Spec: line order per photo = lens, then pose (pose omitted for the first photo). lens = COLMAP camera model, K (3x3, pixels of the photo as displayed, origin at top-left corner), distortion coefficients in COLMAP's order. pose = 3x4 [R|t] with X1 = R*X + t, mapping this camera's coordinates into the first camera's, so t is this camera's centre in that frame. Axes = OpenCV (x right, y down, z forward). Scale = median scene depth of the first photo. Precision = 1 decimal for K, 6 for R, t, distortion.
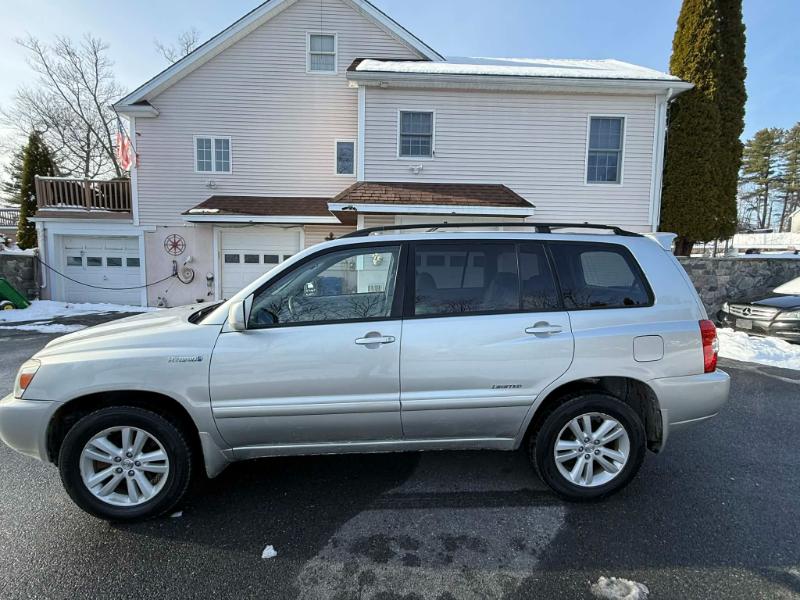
lens RADIAL K [[371.8, 0, 400.0], [0, 371.8, 300.0], [0, 0, 1]] dist [0.000712, -0.000143]
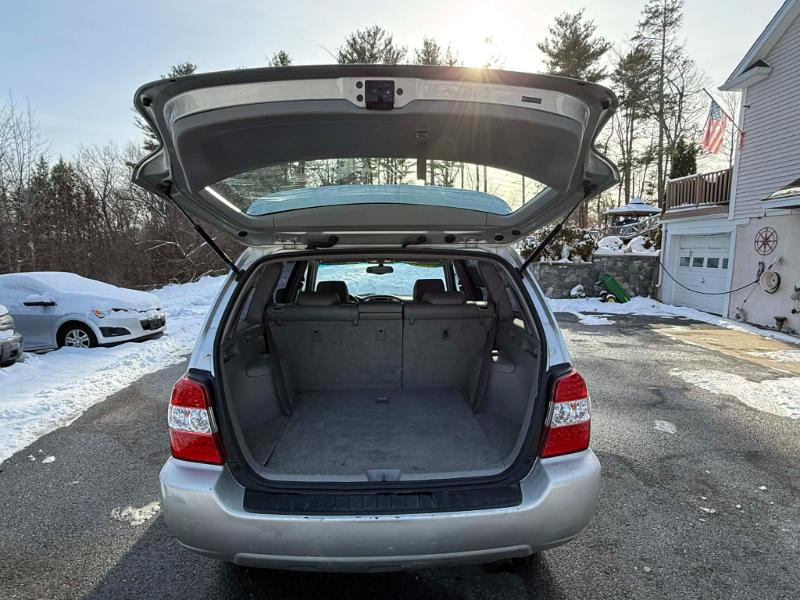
lens RADIAL K [[455.3, 0, 396.5], [0, 455.3, 301.3], [0, 0, 1]] dist [-0.001532, -0.001569]
pose [[-0.028036, 0.095130, -0.995070, 1.578982], [-0.105473, 0.989623, 0.097581, -0.182933], [0.994027, 0.107689, -0.017712, 1.363614]]
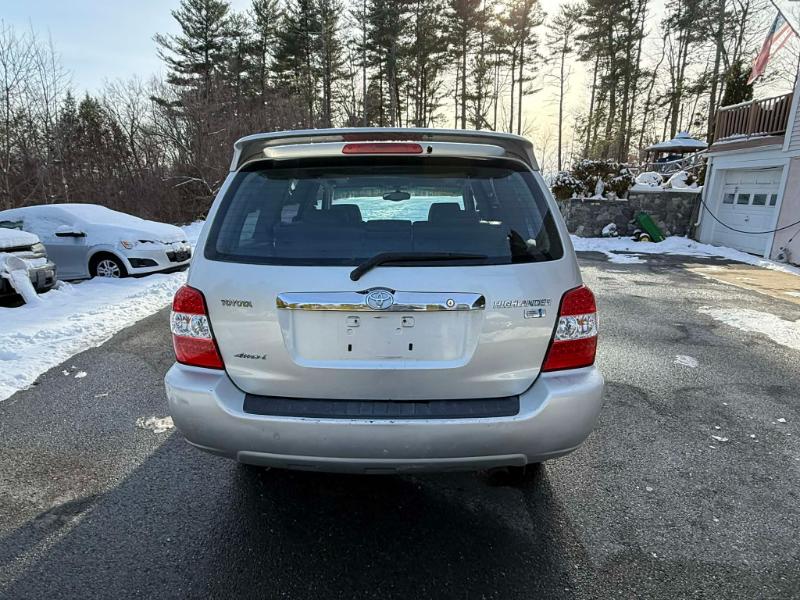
lens RADIAL K [[455.3, 0, 396.5], [0, 455.3, 301.3], [0, 0, 1]] dist [-0.001532, -0.001569]
pose [[-0.088259, 0.220646, -0.971353, 1.559093], [-0.109673, 0.967077, 0.229640, -0.132492], [0.990042, 0.126799, -0.061154, 1.411862]]
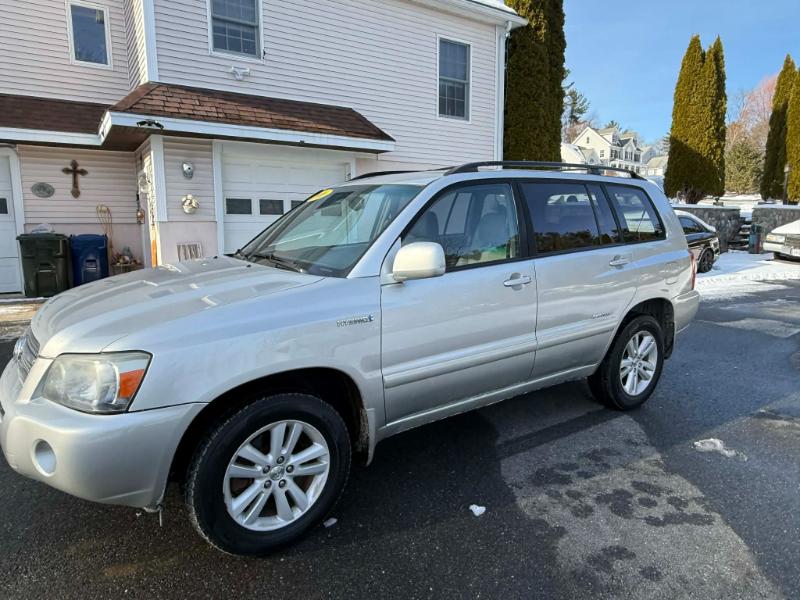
lens RADIAL K [[523.8, 0, 401.8], [0, 523.8, 300.9], [0, 0, 1]] dist [0.000480, 0.003699]
pose [[0.846870, -0.092919, 0.523620, -0.955788], [0.059038, 0.994958, 0.081075, 0.028380], [-0.528513, -0.037746, 0.848086, -0.001184]]
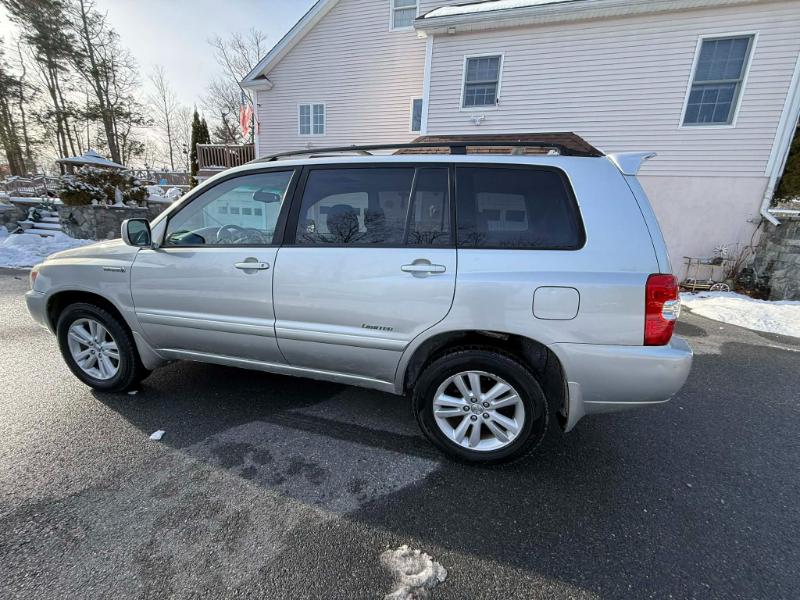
lens RADIAL K [[316.2, 0, 400.0], [0, 316.2, 300.0], [0, 0, 1]] dist [0.000897, -0.000842]
pose [[0.952472, 0.102403, -0.286900, 0.522427], [-0.061085, 0.986880, 0.149453, 0.043701], [0.298440, -0.124824, 0.946231, 0.272499]]
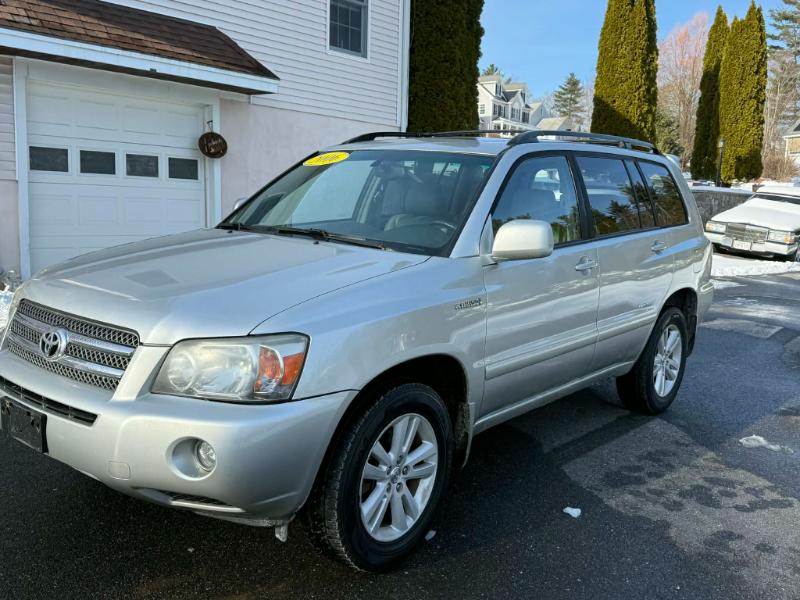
lens RADIAL K [[755.6, 0, 404.9], [0, 755.6, 302.4], [0, 0, 1]] dist [0.130691, -0.226322]
pose [[0.674330, -0.090076, 0.732915, -1.544845], [0.039963, 0.995529, 0.085584, 0.022853], [-0.737348, -0.028422, 0.674915, 0.086306]]
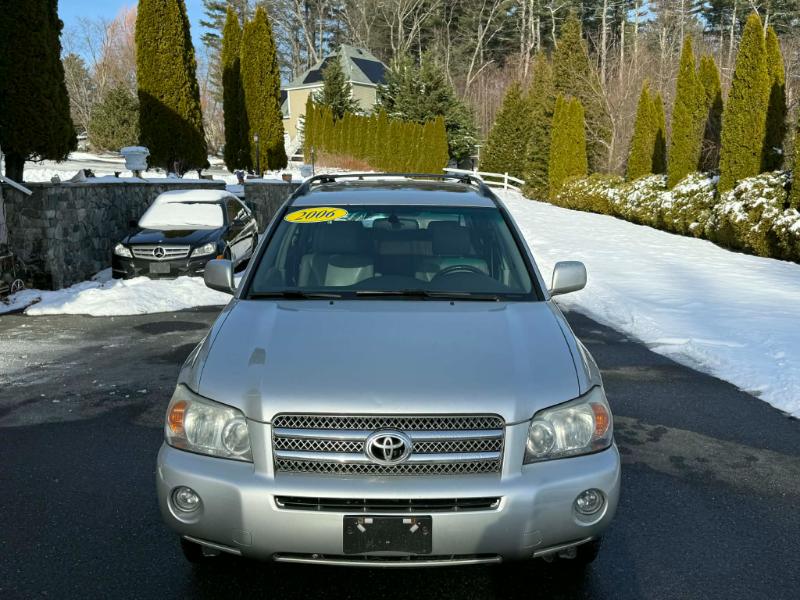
lens RADIAL K [[755.6, 0, 404.9], [0, 755.6, 302.4], [0, 0, 1]] dist [0.130691, -0.226322]
pose [[0.051762, -0.169844, 0.984111, -2.150473], [0.107430, 0.980660, 0.163598, -0.237253], [-0.992864, 0.097255, 0.069007, 1.126839]]
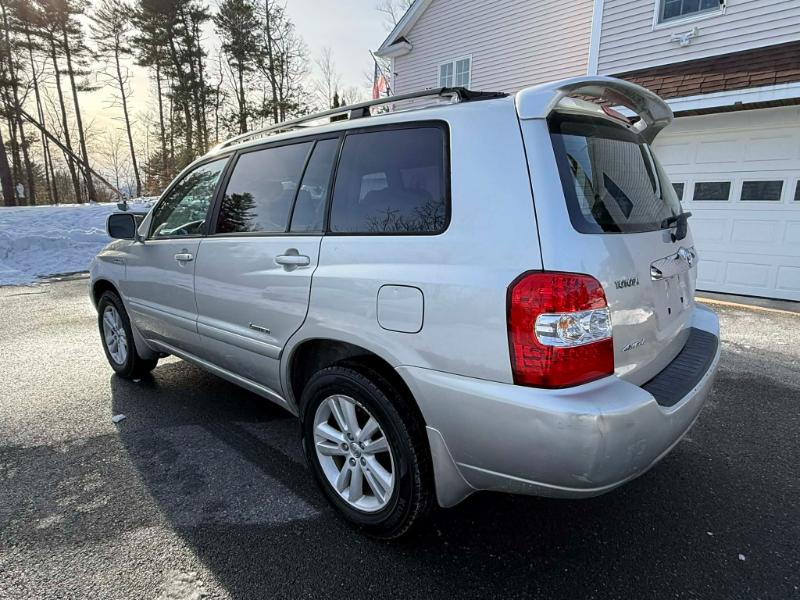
lens RADIAL K [[452.0, 0, 400.0], [0, 452.0, 300.0], [0, 0, 1]] dist [-0.001035, 0.000278]
pose [[0.708509, 0.133244, -0.693009, 1.076180], [-0.064265, 0.990115, 0.124666, 0.033272], [0.702770, -0.043790, 0.710068, 0.502651]]
